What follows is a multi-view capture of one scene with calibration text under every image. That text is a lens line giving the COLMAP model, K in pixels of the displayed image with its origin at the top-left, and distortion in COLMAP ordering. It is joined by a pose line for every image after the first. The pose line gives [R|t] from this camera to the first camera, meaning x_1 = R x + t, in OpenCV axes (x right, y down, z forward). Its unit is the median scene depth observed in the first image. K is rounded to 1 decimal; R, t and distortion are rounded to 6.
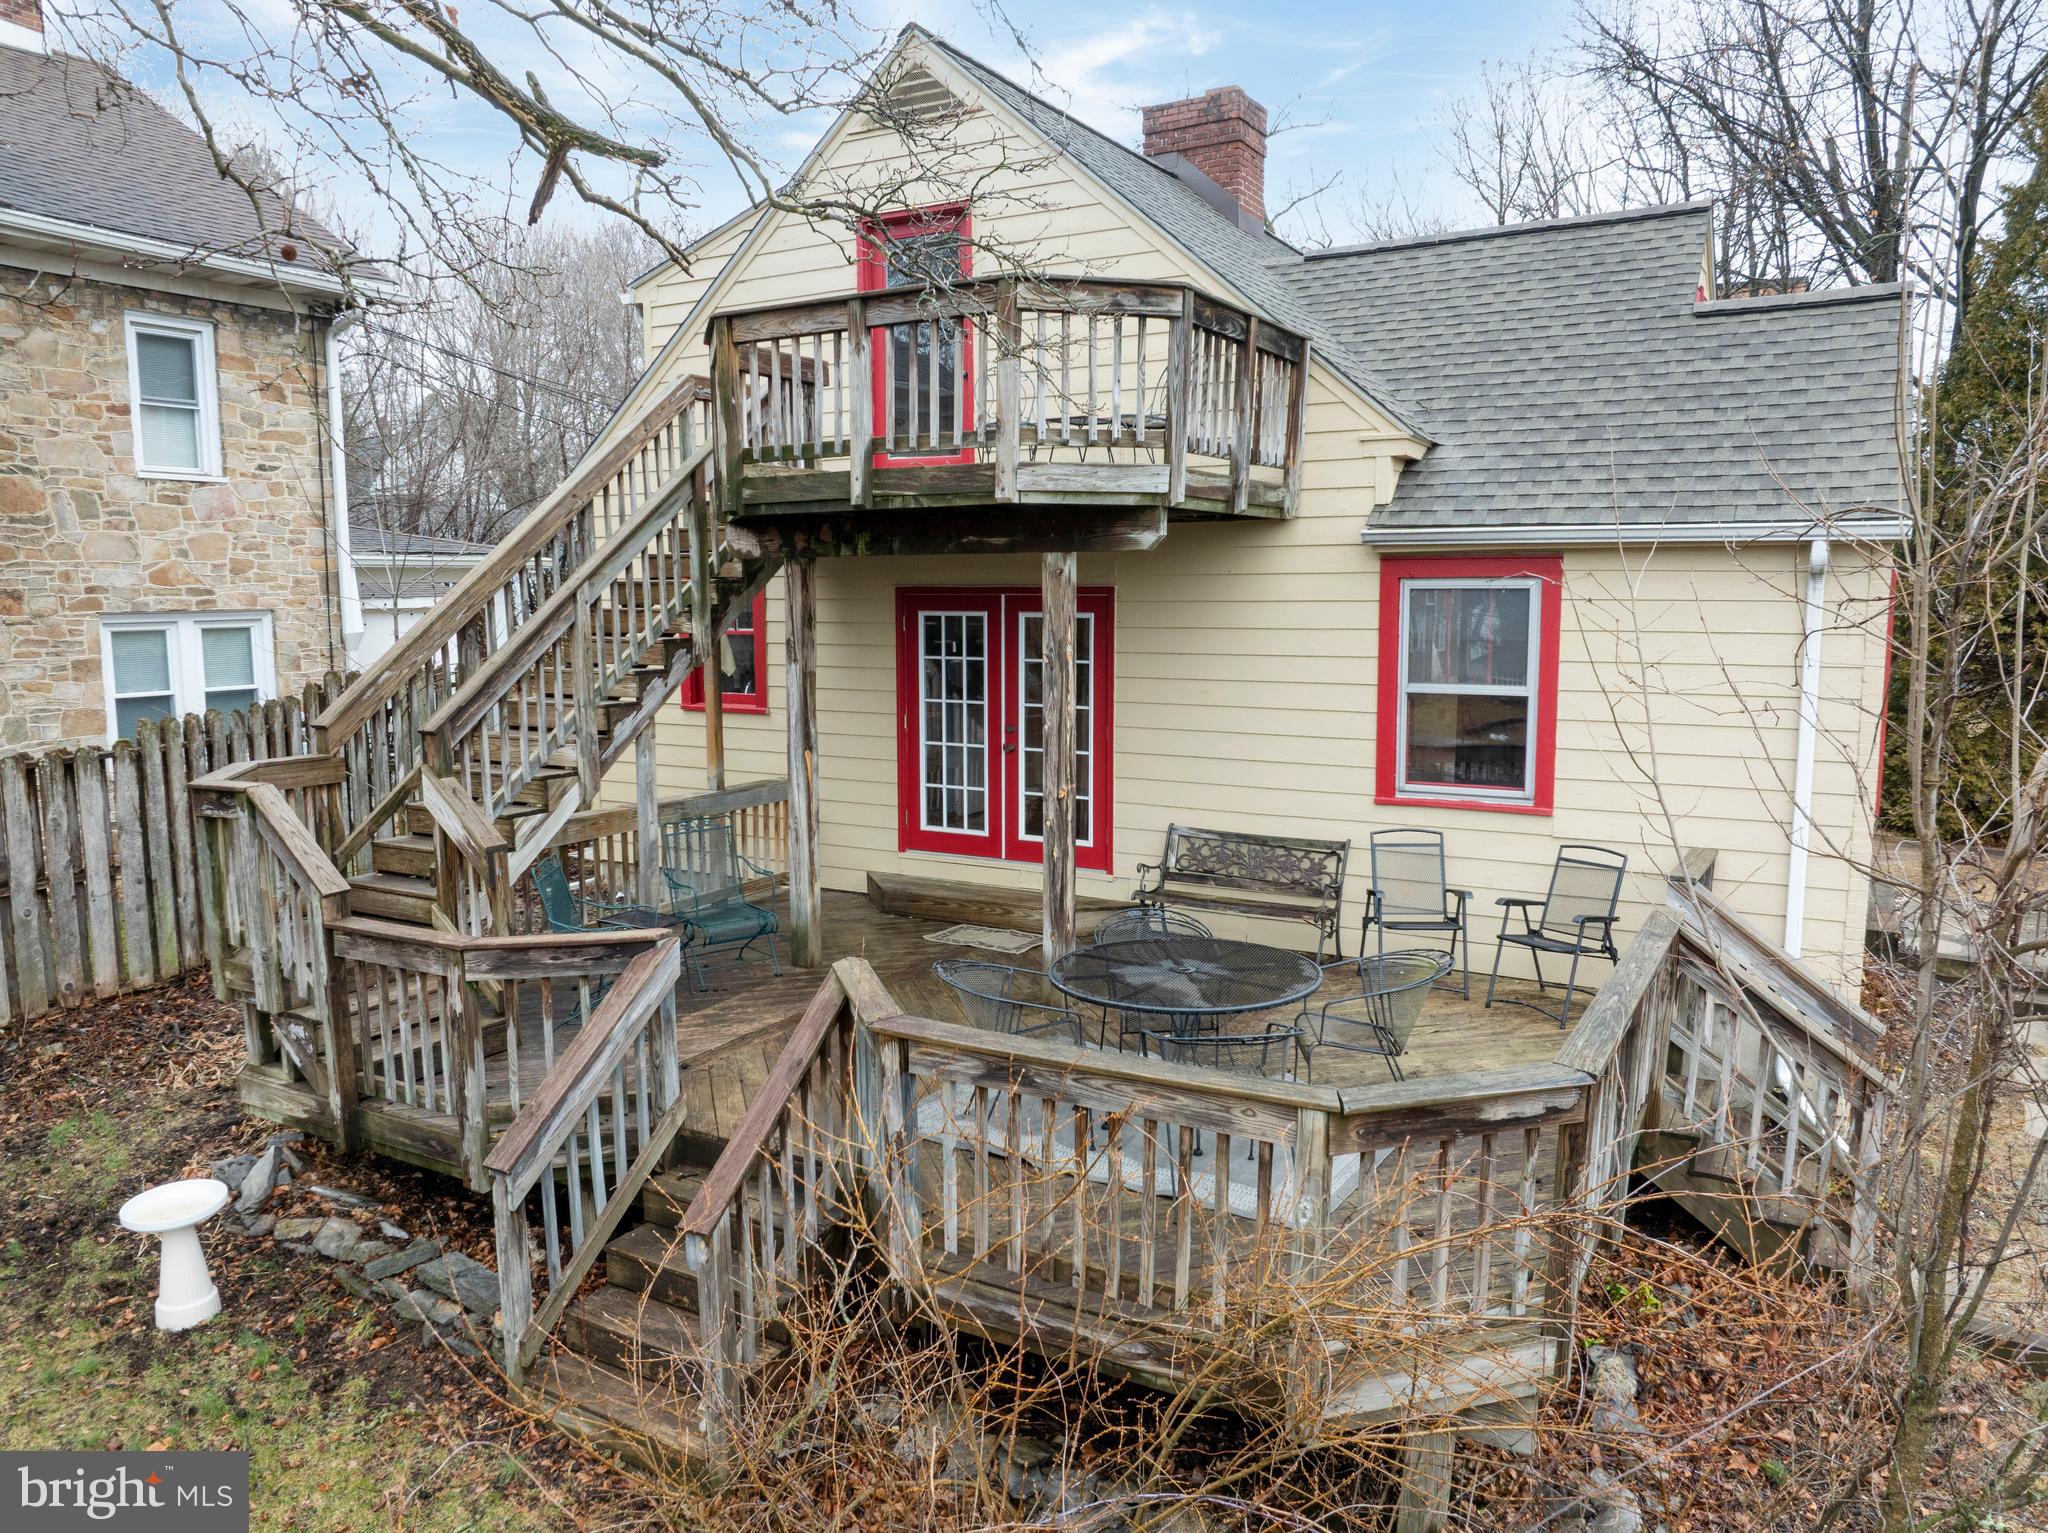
lens RADIAL K [[1449.5, 0, 1027.0], [0, 1449.5, 770.0], [0, 0, 1]] dist [-0.051762, 0.023378]
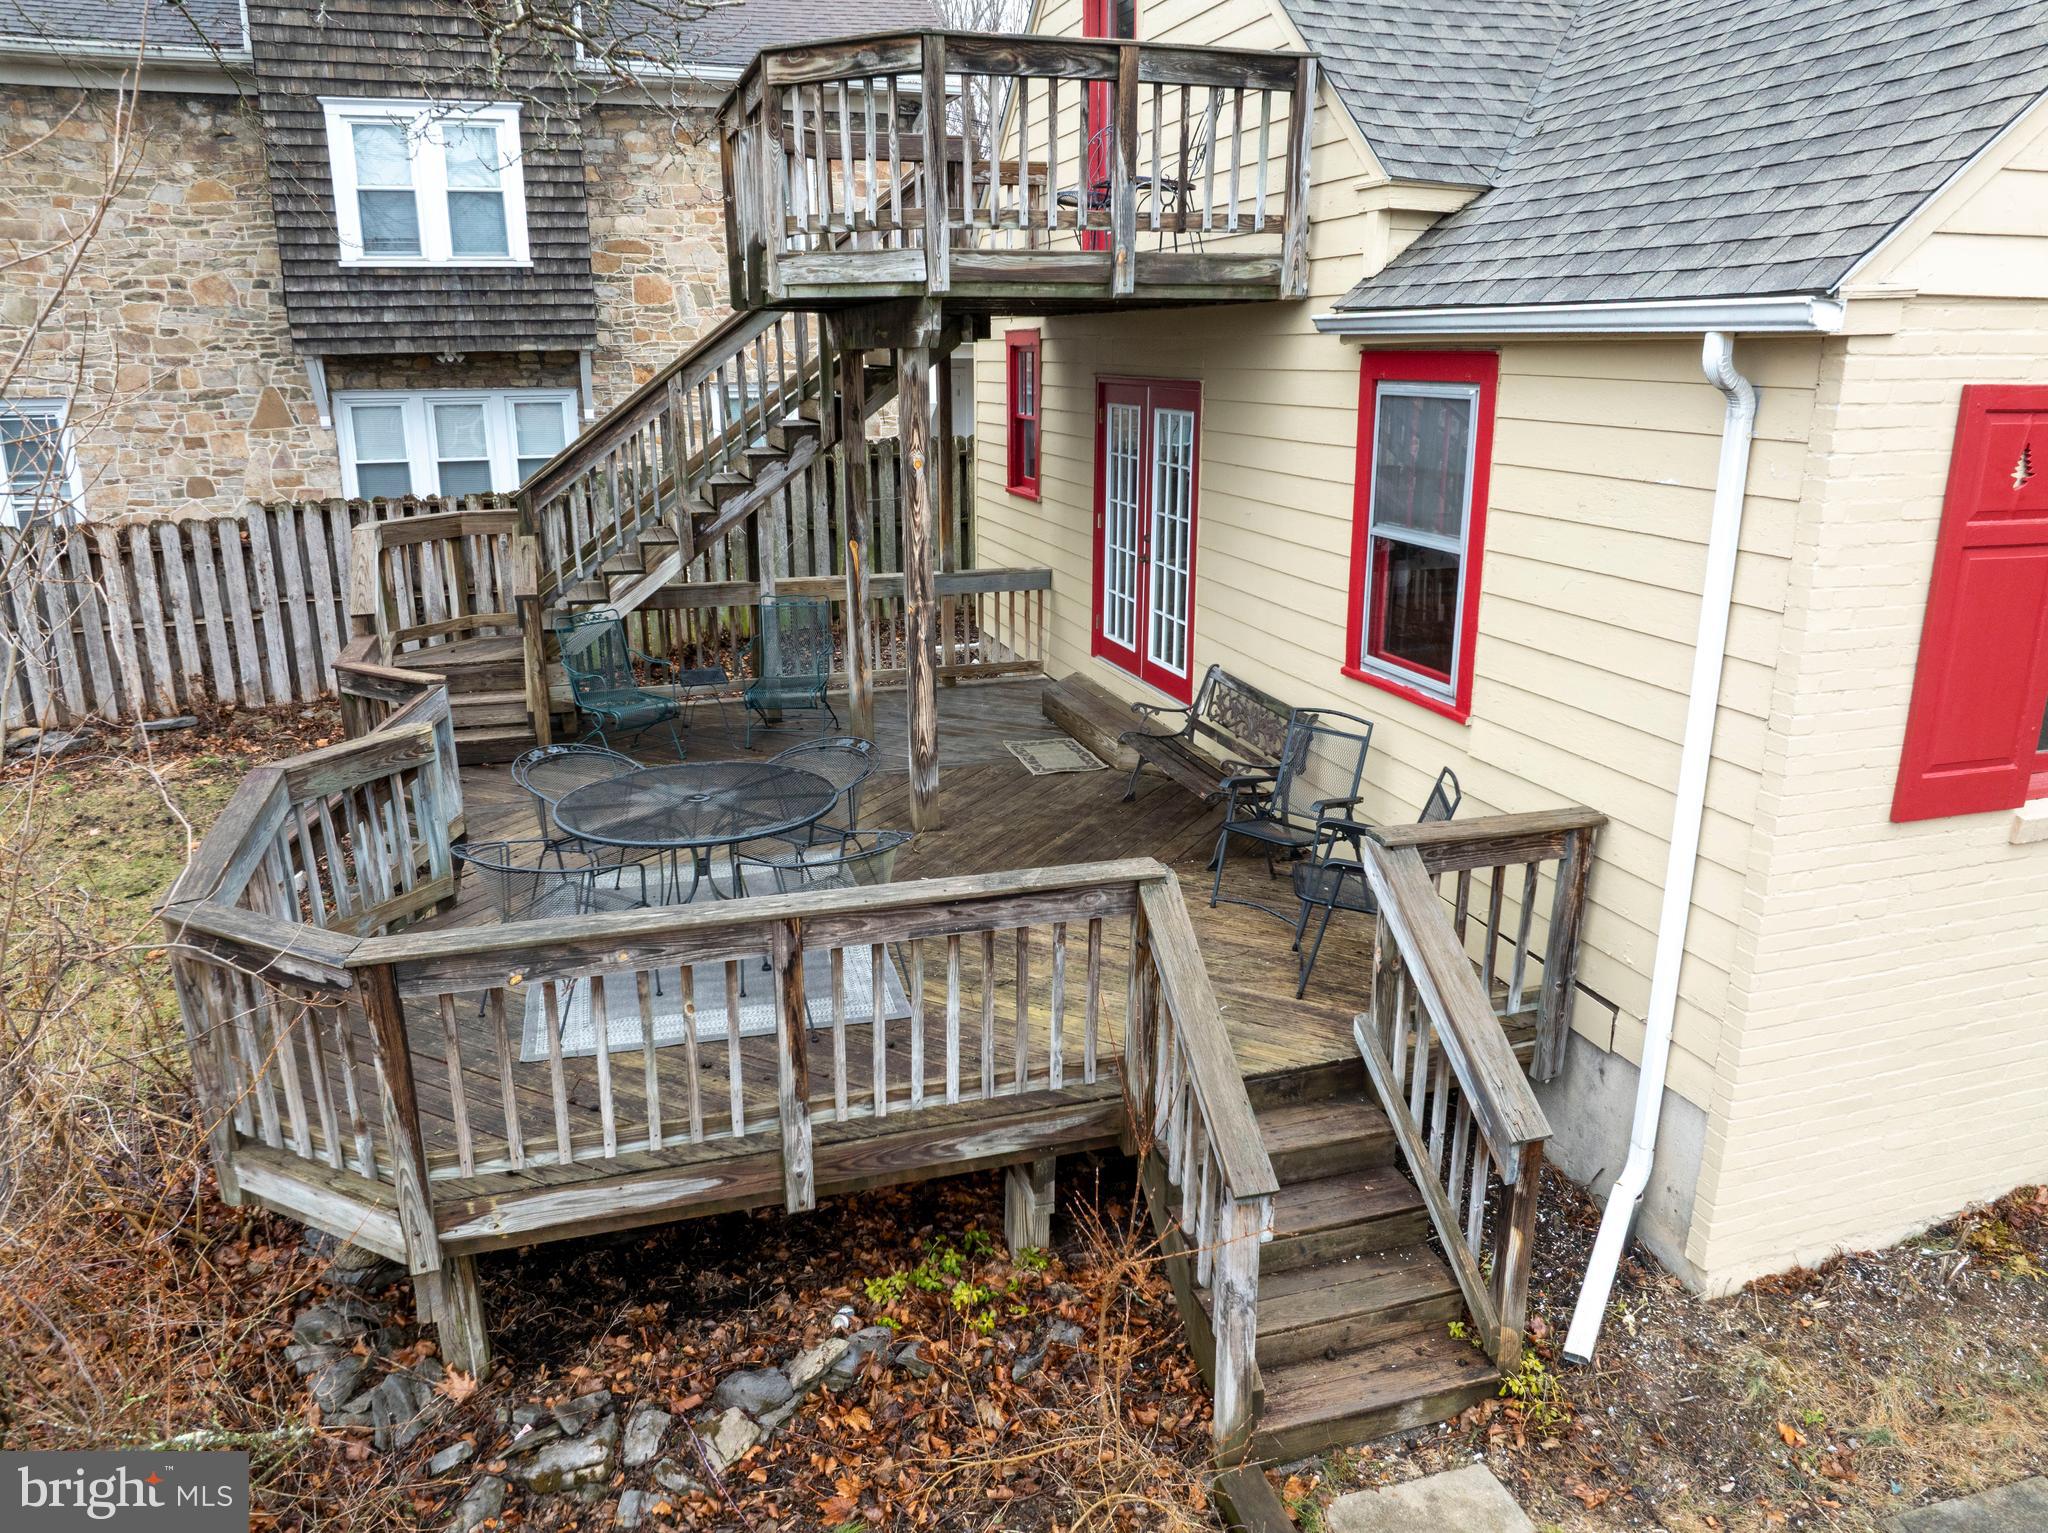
lens RADIAL K [[1449.5, 0, 1026.0], [0, 1449.5, 771.7], [0, 0, 1]] dist [-0.051762, 0.023378]
pose [[0.734194, 0.193439, -0.650800, 0.630738], [-0.087160, 0.977476, 0.192209, -0.060165], [0.673322, -0.084395, 0.734517, 0.303420]]
